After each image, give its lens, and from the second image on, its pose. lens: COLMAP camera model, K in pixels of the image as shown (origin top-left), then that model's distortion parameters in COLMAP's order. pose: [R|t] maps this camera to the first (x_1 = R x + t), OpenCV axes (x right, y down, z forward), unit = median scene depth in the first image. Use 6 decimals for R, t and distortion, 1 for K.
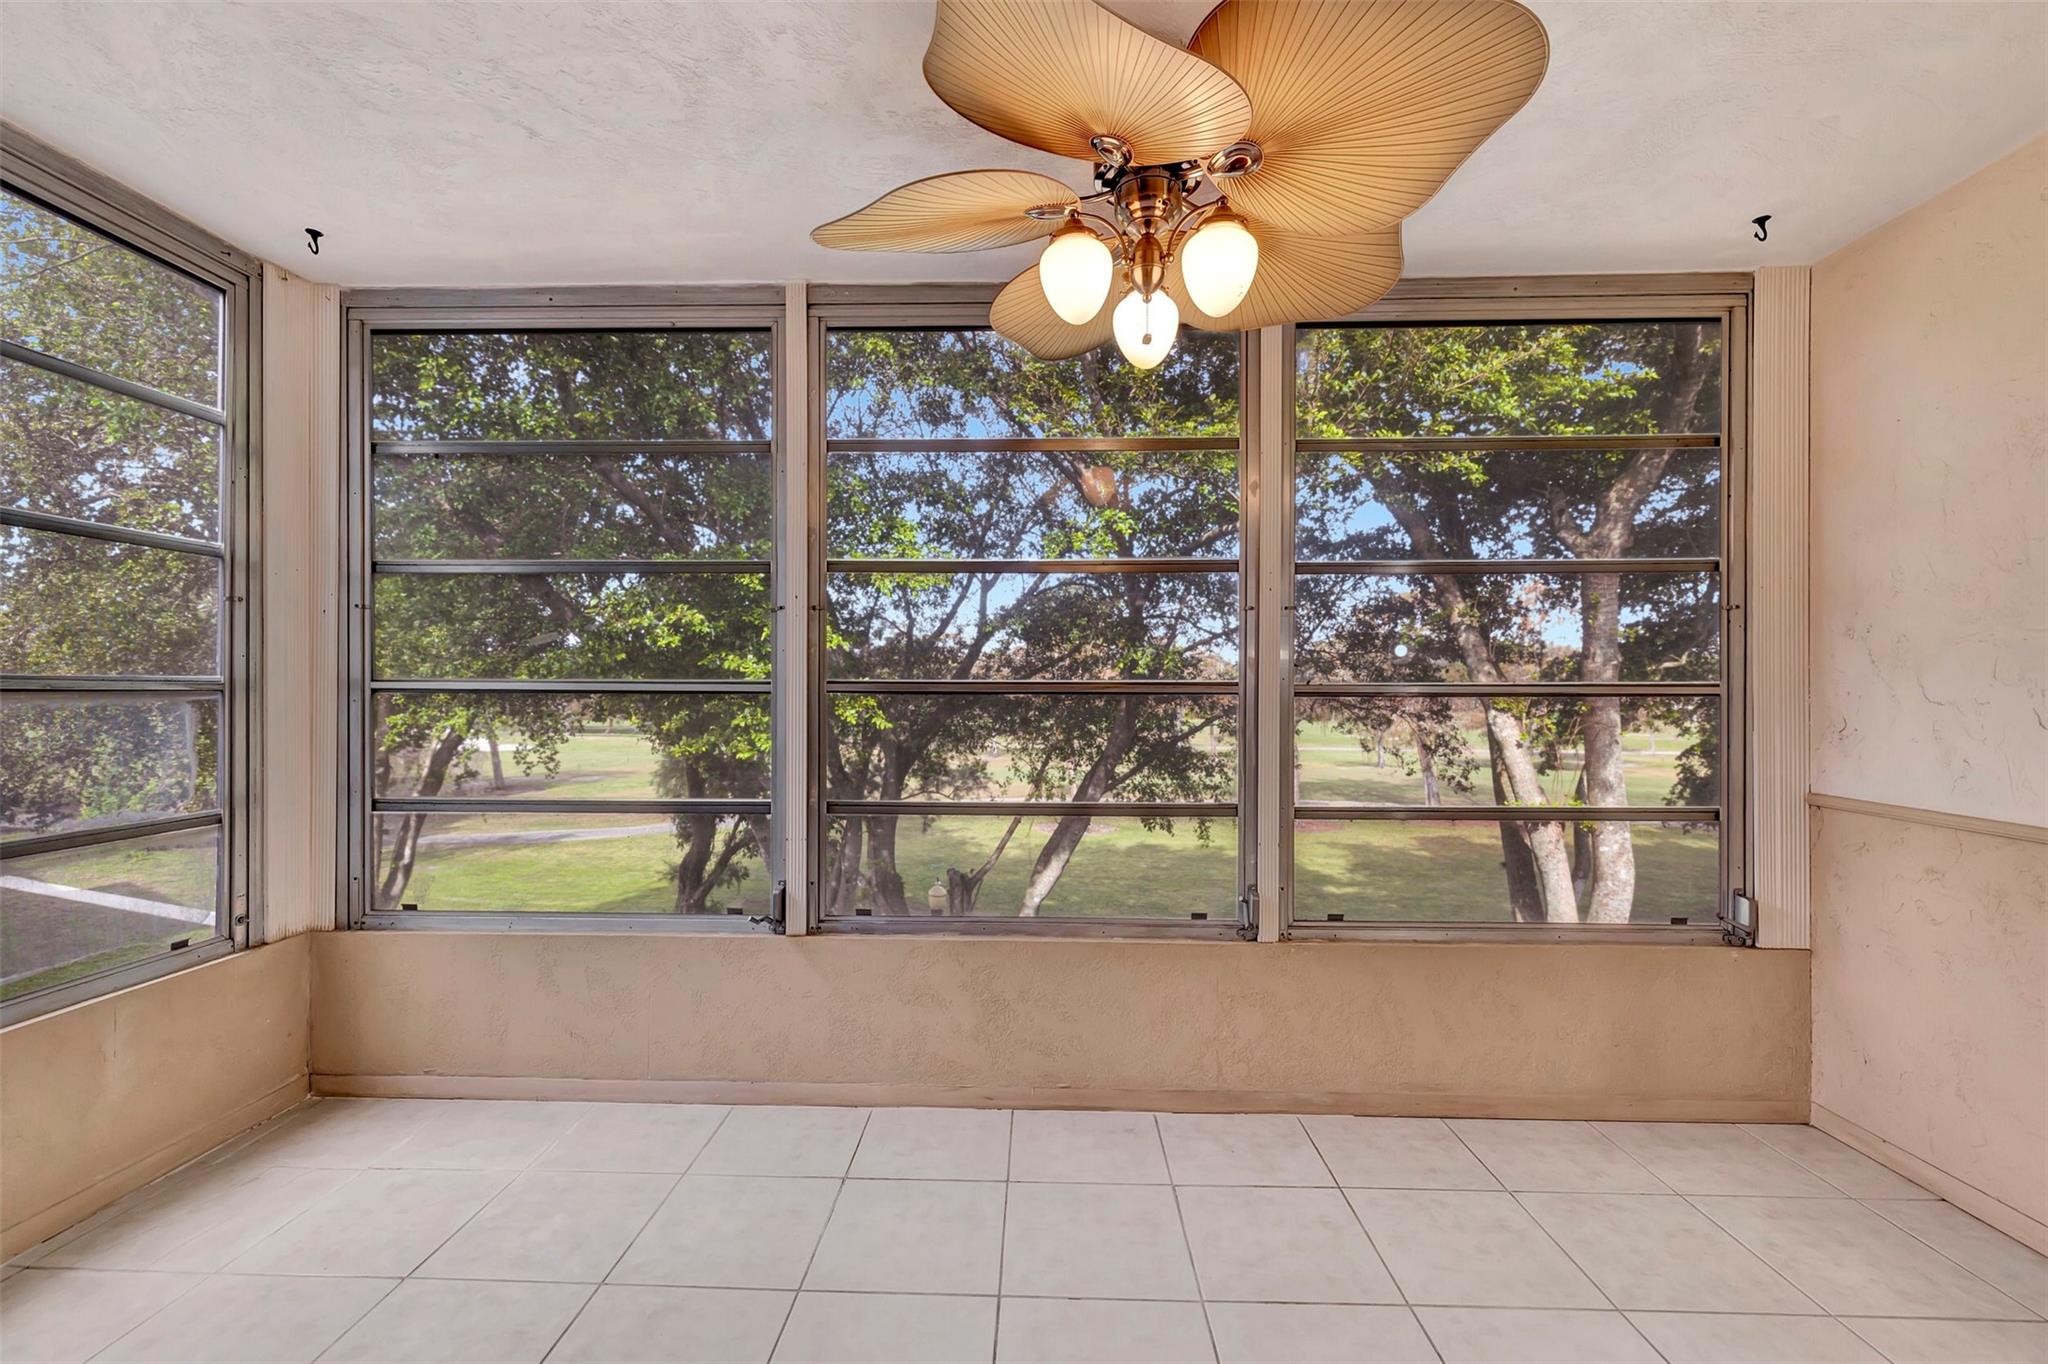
lens RADIAL K [[876.9, 0, 1023.3], [0, 876.9, 688.6], [0, 0, 1]] dist [0.003480, -0.002261]
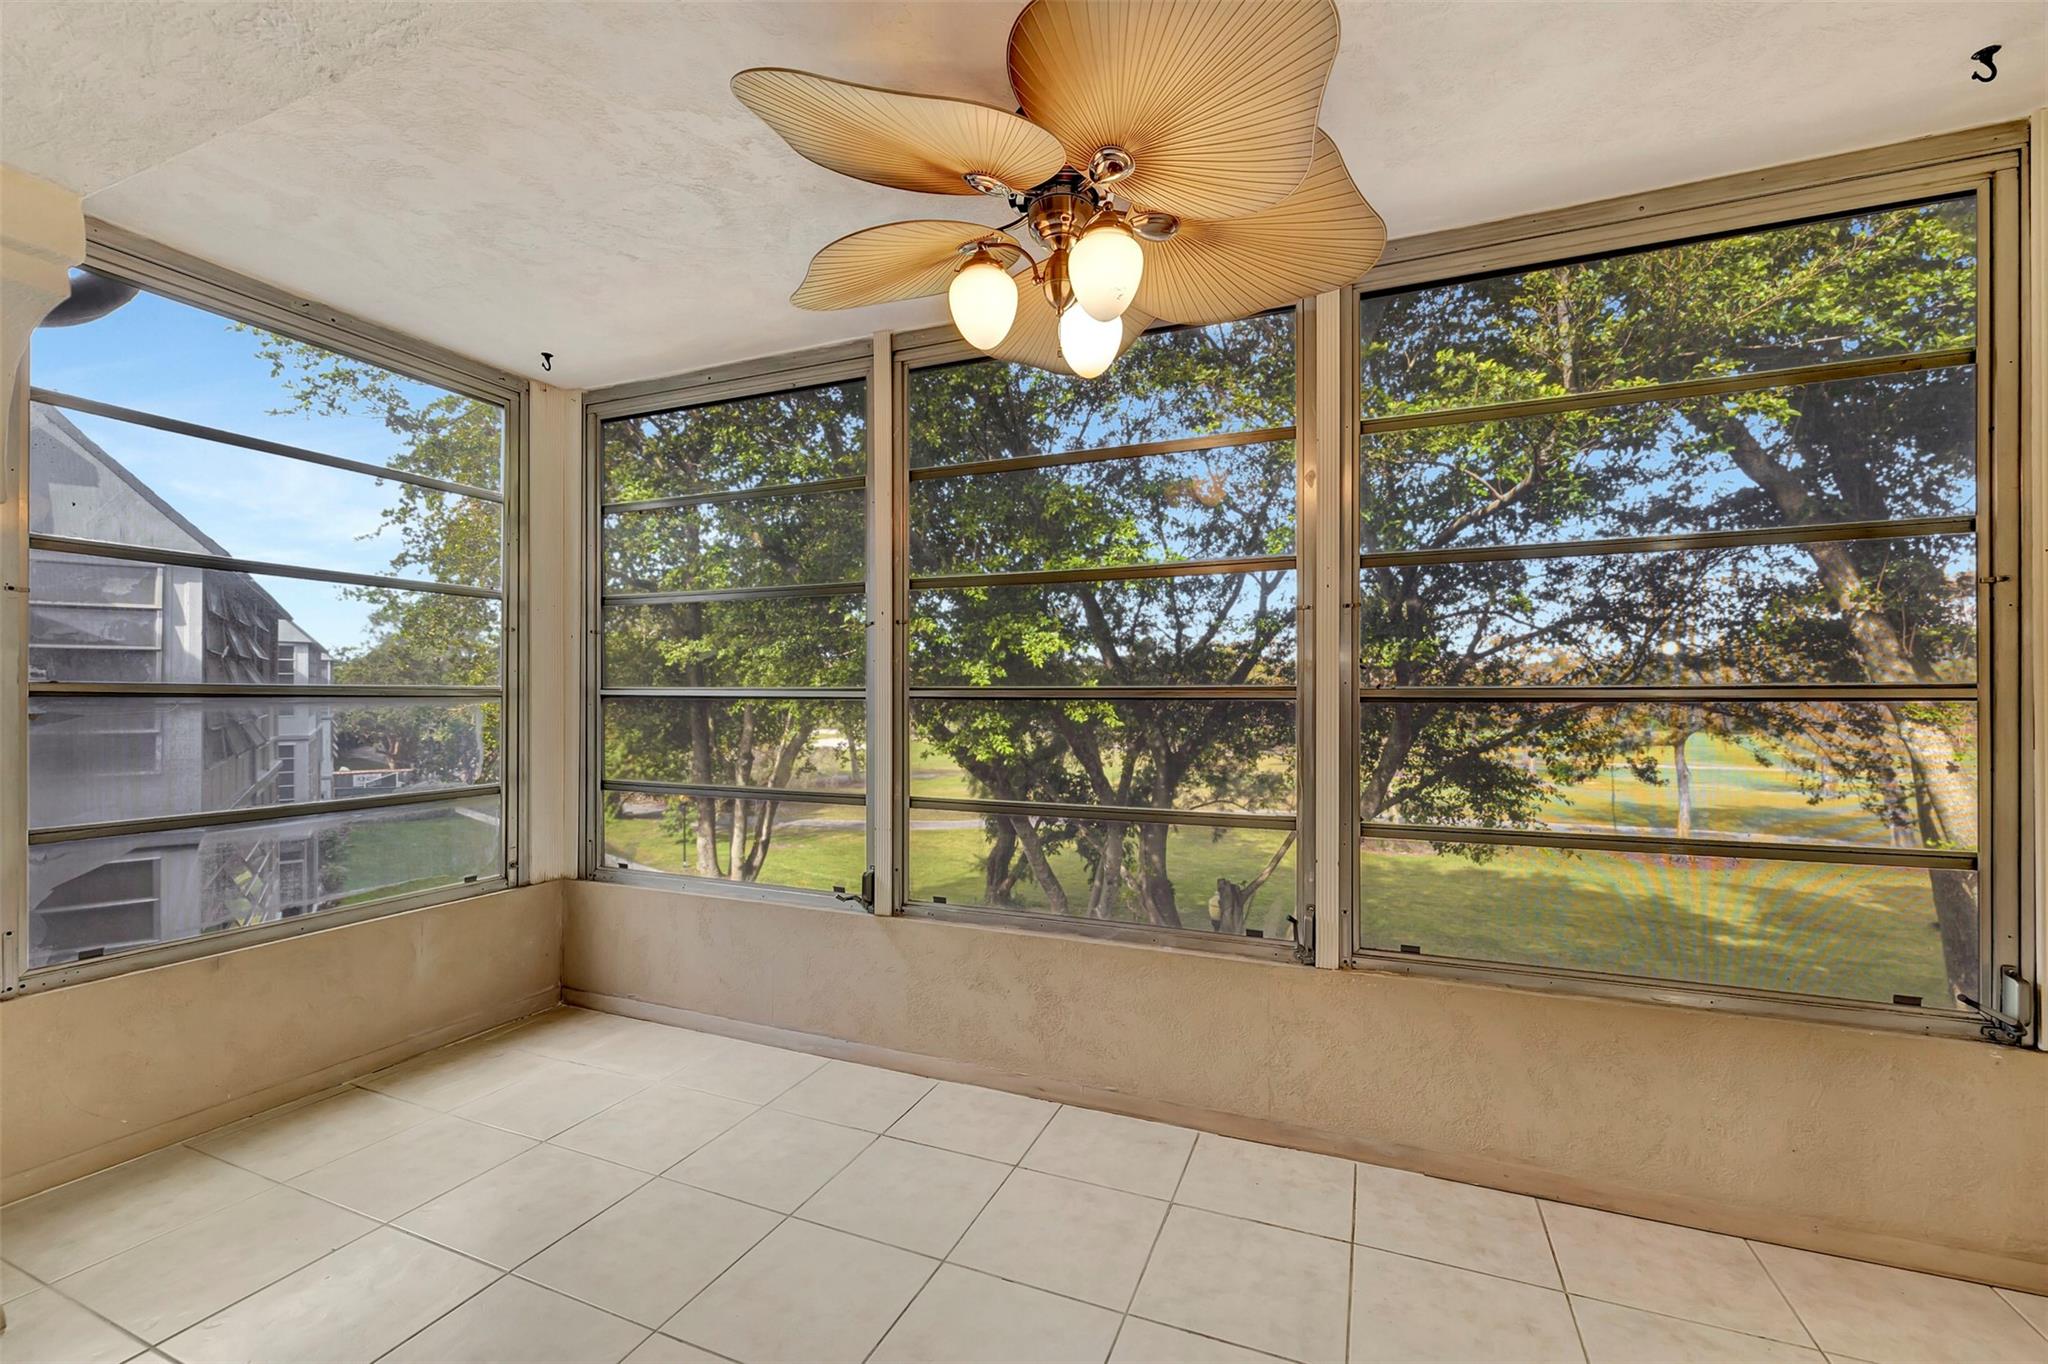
lens RADIAL K [[876.9, 0, 1021.6], [0, 876.9, 688.3], [0, 0, 1]] dist [0.003480, -0.002261]
pose [[0.930164, -0.005148, -0.367107, 0.317455], [0.002177, 0.999961, -0.008508, 0.002047], [0.367137, 0.007114, 0.930140, 0.021898]]
